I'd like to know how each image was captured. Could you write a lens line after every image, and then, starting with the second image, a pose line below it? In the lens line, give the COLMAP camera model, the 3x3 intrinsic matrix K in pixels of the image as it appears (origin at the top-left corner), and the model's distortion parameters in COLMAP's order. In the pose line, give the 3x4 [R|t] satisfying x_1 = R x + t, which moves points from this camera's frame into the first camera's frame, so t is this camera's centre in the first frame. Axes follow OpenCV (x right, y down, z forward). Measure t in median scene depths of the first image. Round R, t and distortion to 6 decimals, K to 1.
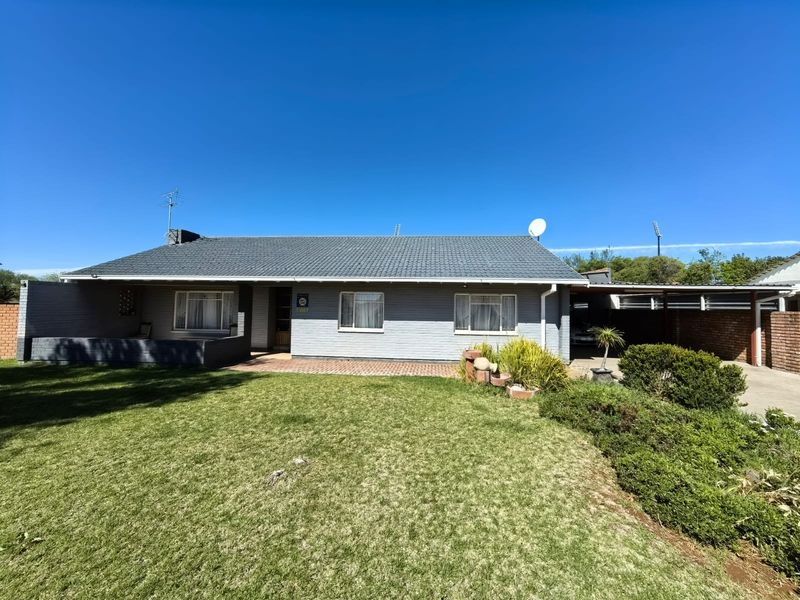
lens RADIAL K [[306.4, 0, 405.3], [0, 306.4, 294.2], [0, 0, 1]] dist [-0.020862, 0.012723]
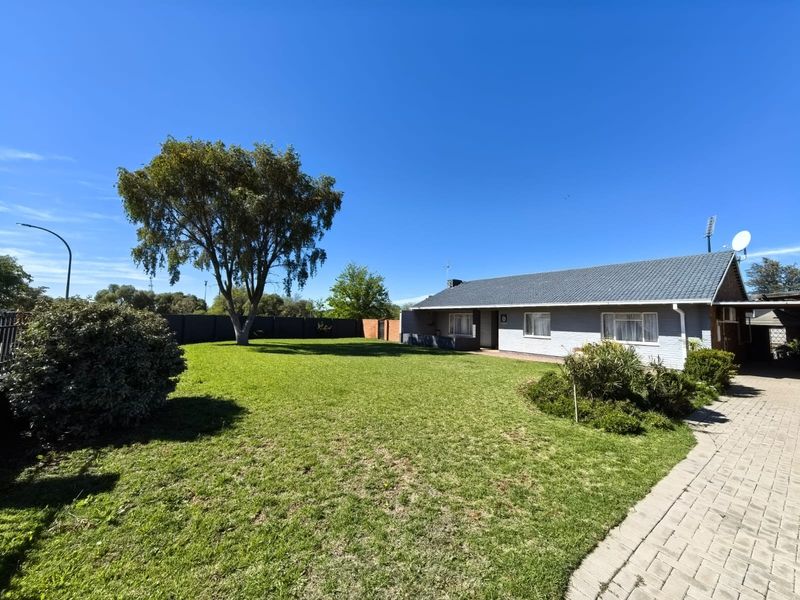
lens RADIAL K [[306.4, 0, 405.3], [0, 306.4, 294.2], [0, 0, 1]] dist [-0.020862, 0.012723]
pose [[0.655492, -0.063658, -0.752514, 0.608005], [0.017874, 0.997470, -0.068810, -0.005682], [0.754990, 0.031654, 0.654971, -0.552013]]
